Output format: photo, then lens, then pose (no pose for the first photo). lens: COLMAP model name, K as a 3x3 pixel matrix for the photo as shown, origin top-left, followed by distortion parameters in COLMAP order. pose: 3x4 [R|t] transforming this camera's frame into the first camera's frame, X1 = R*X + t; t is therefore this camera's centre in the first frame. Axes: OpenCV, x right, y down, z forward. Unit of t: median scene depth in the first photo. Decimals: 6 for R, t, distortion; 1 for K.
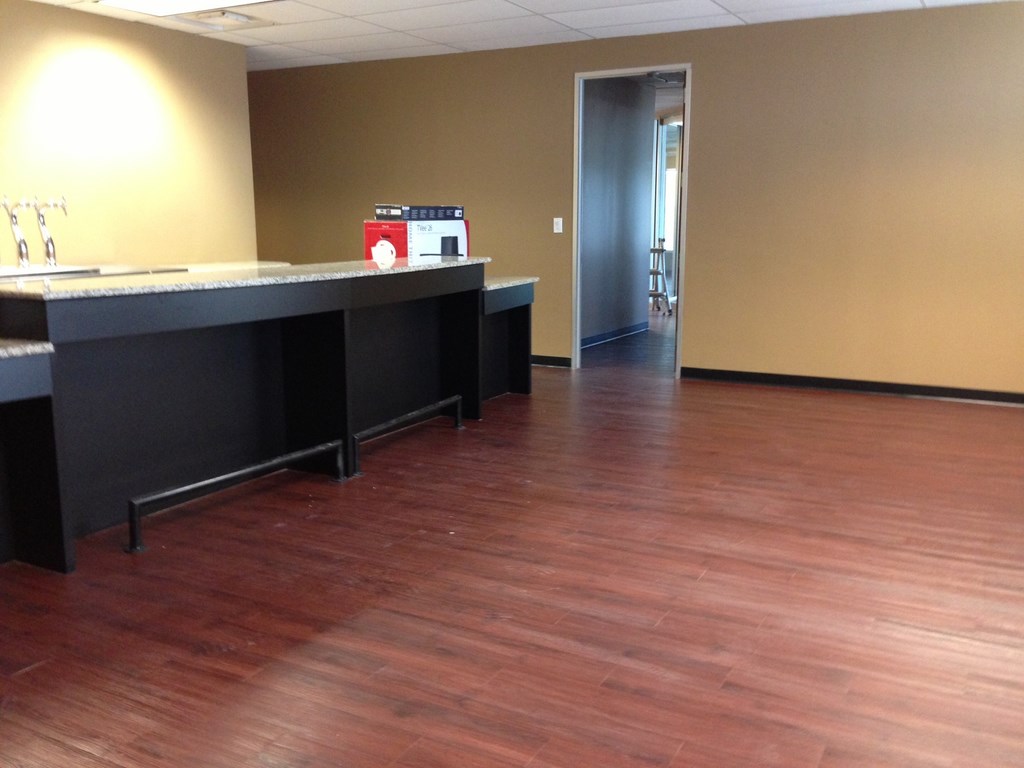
lens RADIAL K [[938.2, 0, 511.7], [0, 938.2, 381.1], [0, 0, 1]] dist [0.095387, -0.127513]
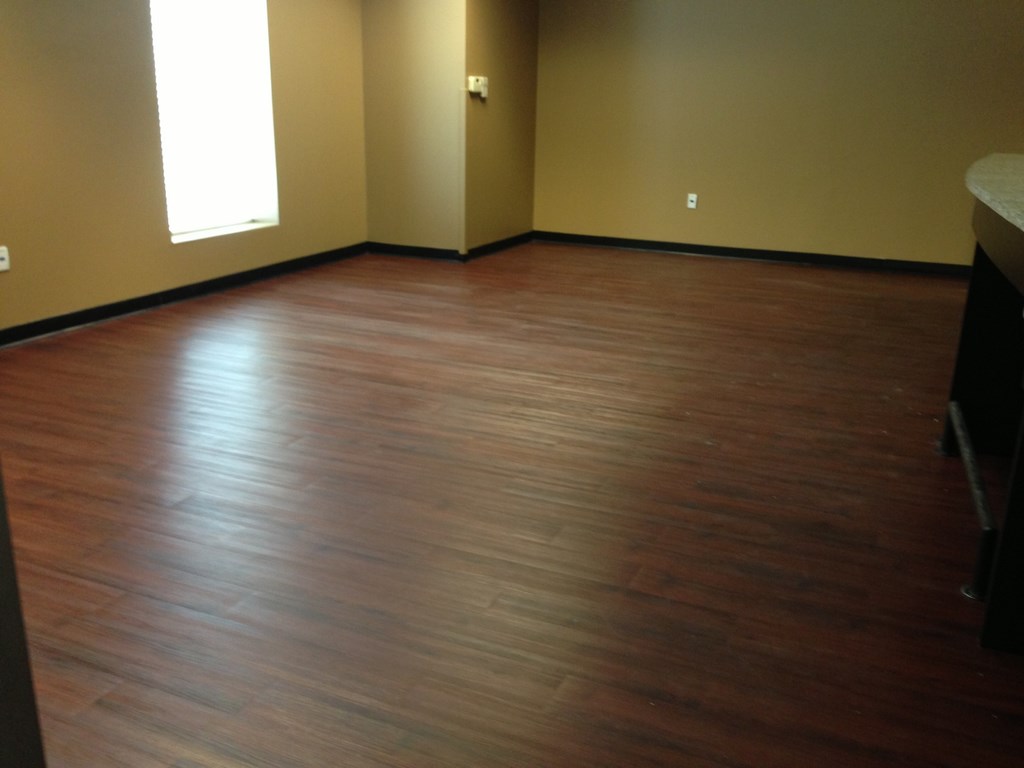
lens RADIAL K [[938.2, 0, 511.7], [0, 938.2, 381.1], [0, 0, 1]] dist [0.095387, -0.127513]
pose [[-0.997066, -0.000268, -0.076551, 0.287045], [-0.035318, 0.888816, 0.456901, -0.346590], [0.067918, 0.458264, -0.886217, 1.973677]]
